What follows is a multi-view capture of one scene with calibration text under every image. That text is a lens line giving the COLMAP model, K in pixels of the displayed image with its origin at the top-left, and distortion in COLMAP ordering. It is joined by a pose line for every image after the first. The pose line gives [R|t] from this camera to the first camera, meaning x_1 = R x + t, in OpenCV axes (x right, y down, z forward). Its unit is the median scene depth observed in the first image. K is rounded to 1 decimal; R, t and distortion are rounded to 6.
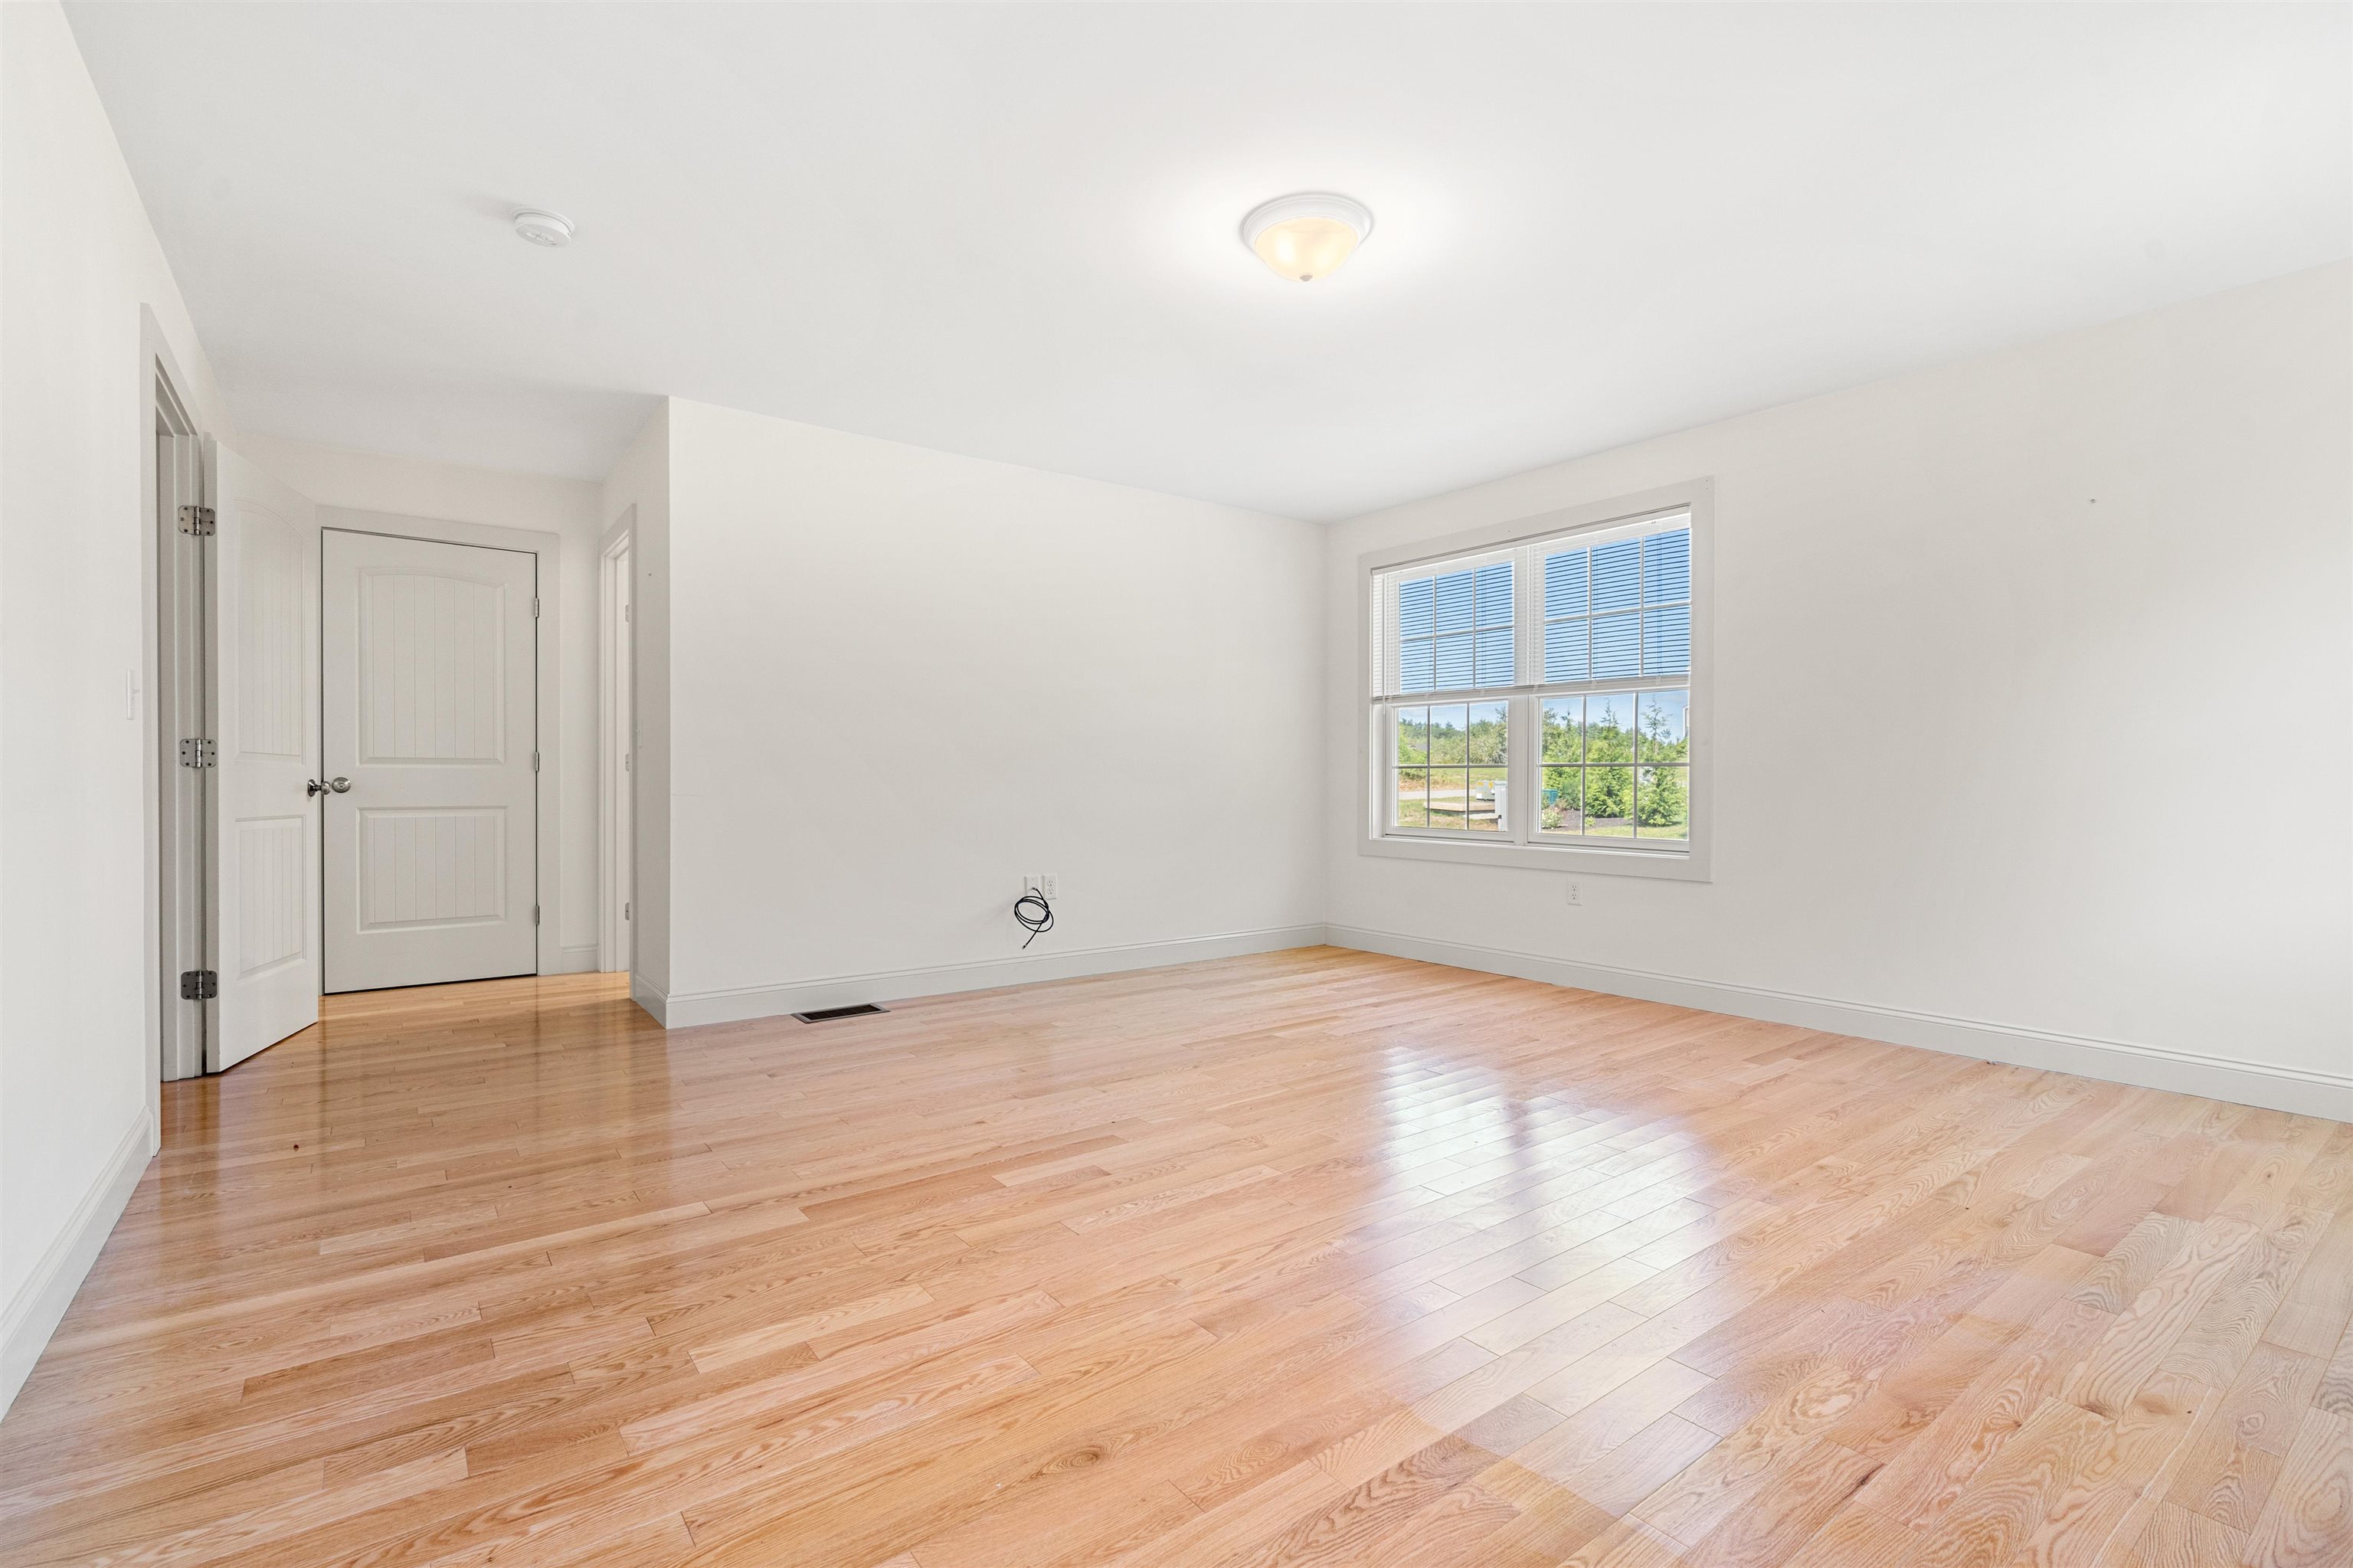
lens RADIAL K [[1077.4, 0, 1161.2], [0, 1077.4, 781.1], [0, 0, 1]] dist [-0.009645, 0.004181]
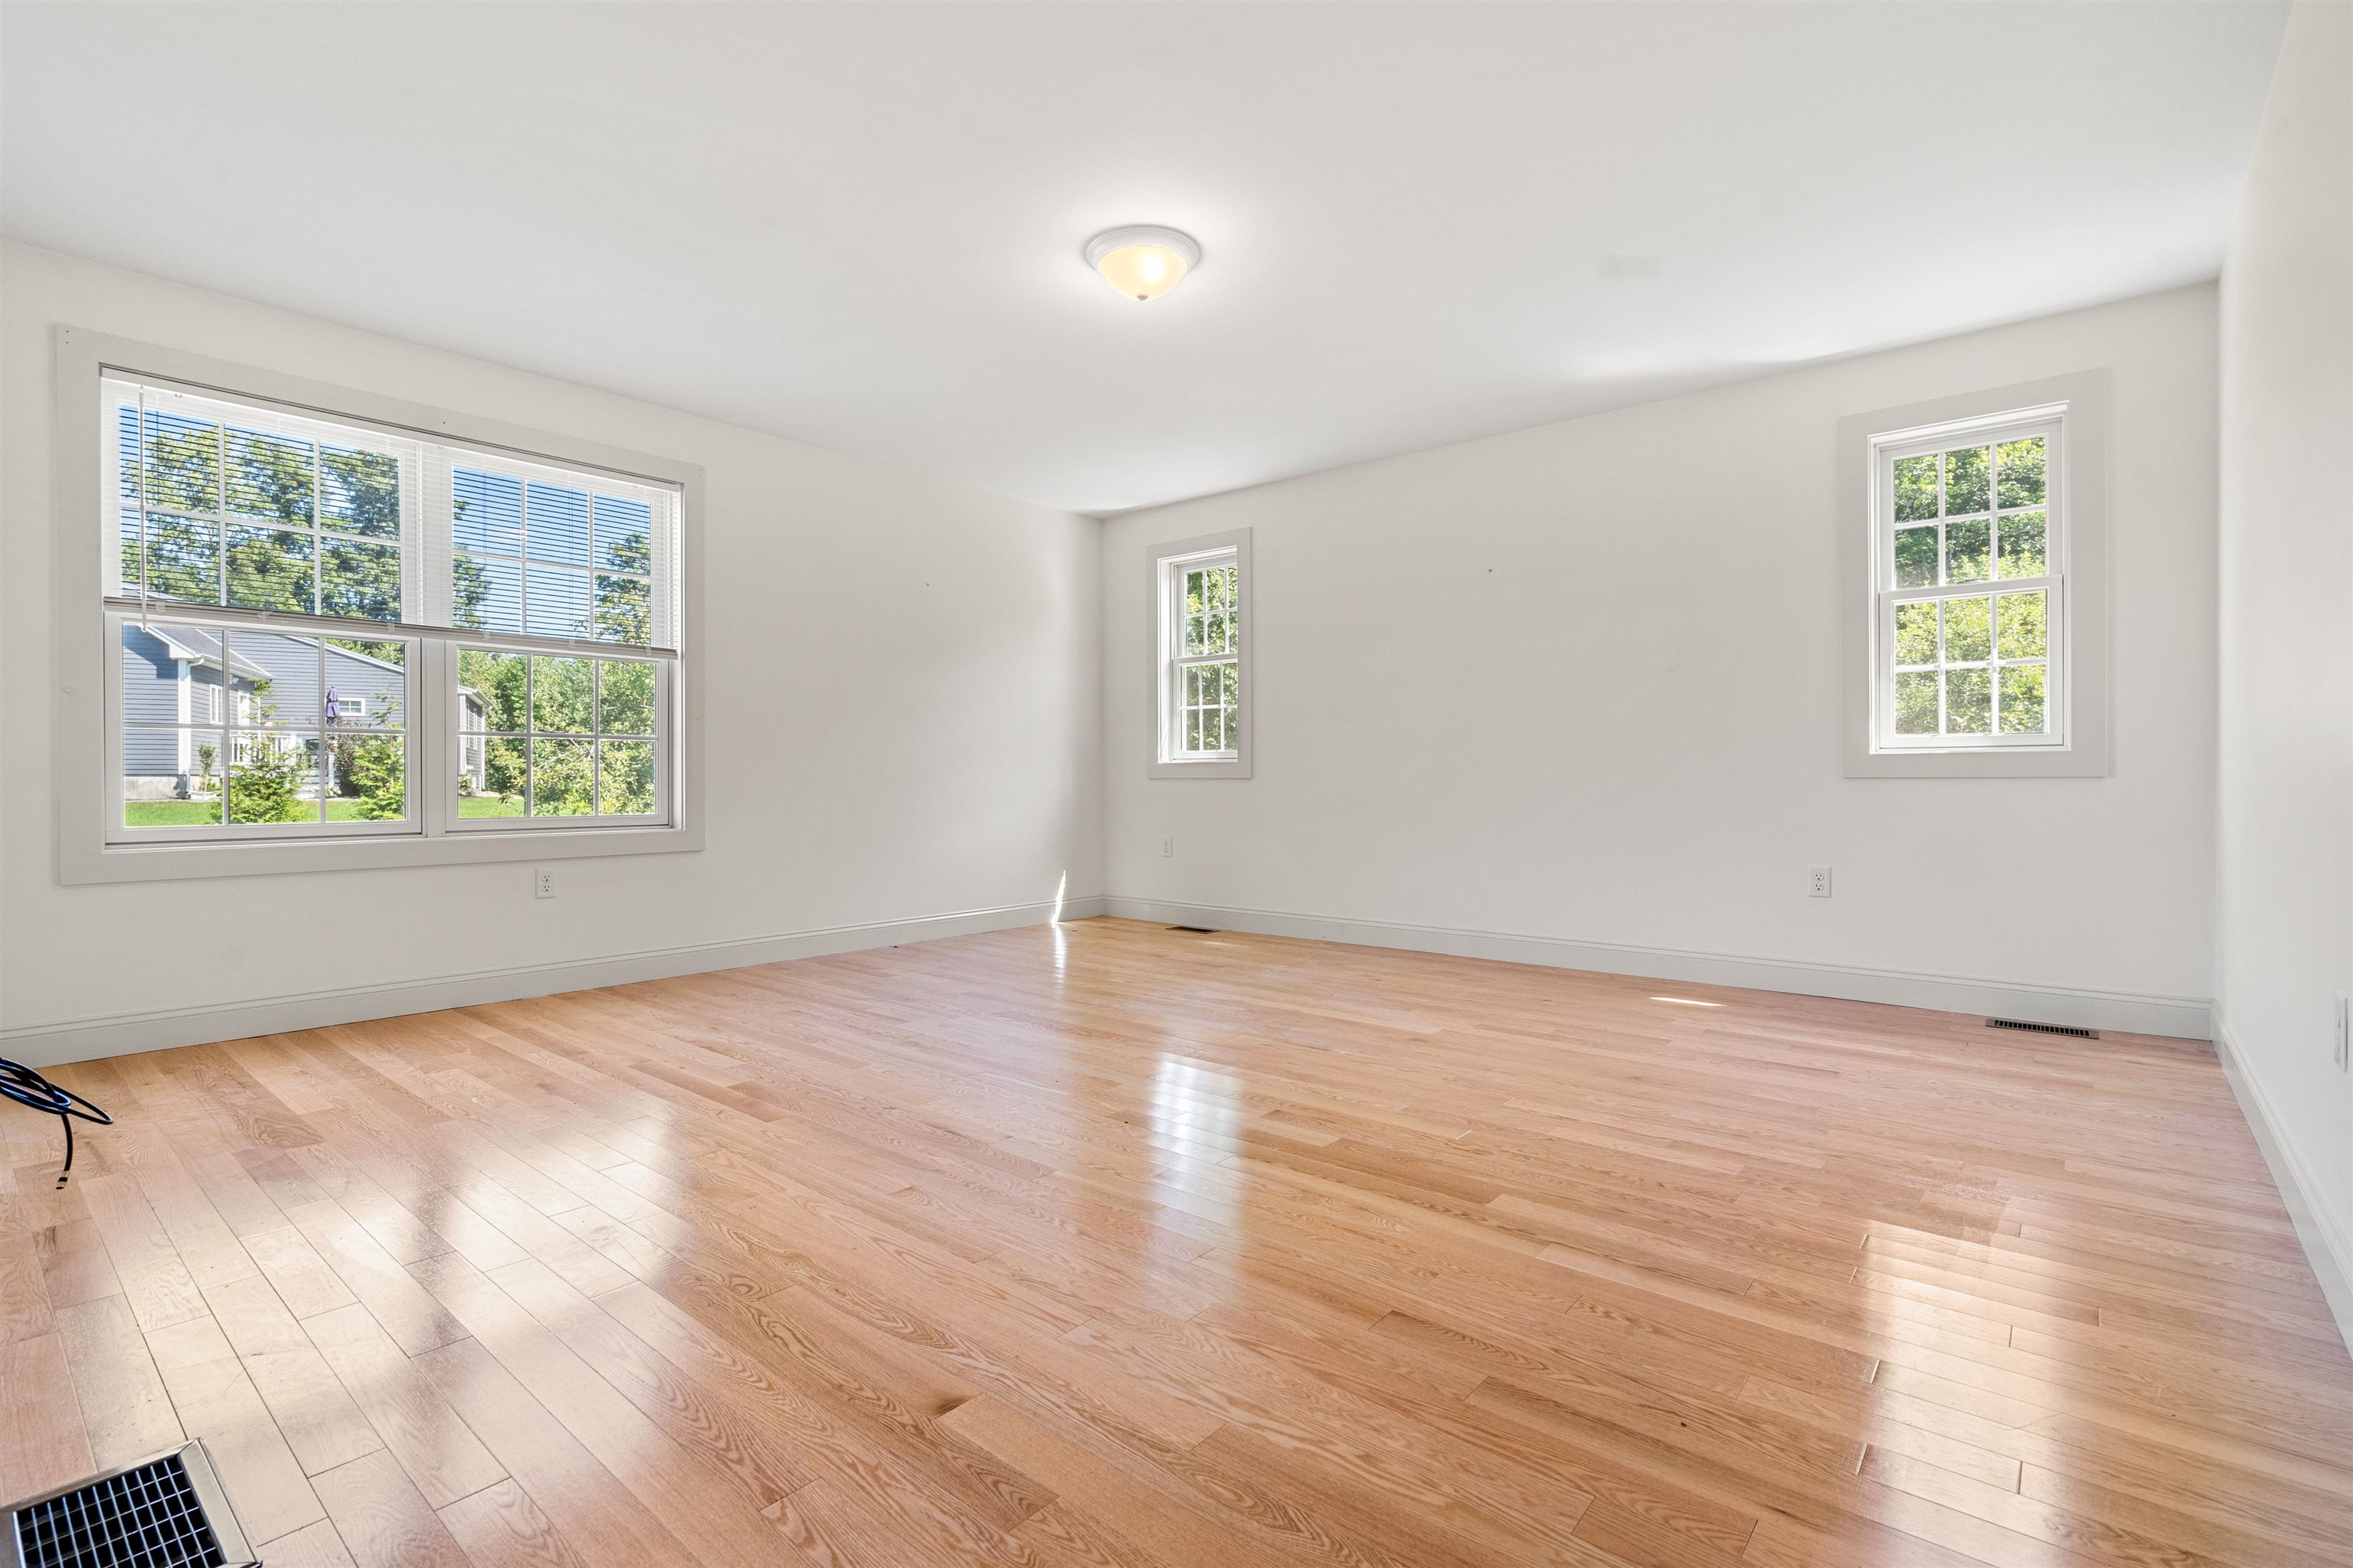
lens RADIAL K [[1077.4, 0, 1163.6], [0, 1077.4, 781.9], [0, 0, 1]] dist [-0.009645, 0.004181]
pose [[-0.226640, -0.008701, 0.973940, -1.051316], [0.002505, 0.999952, 0.009517, 0.029467], [-0.973975, 0.004597, -0.226608, 1.338583]]
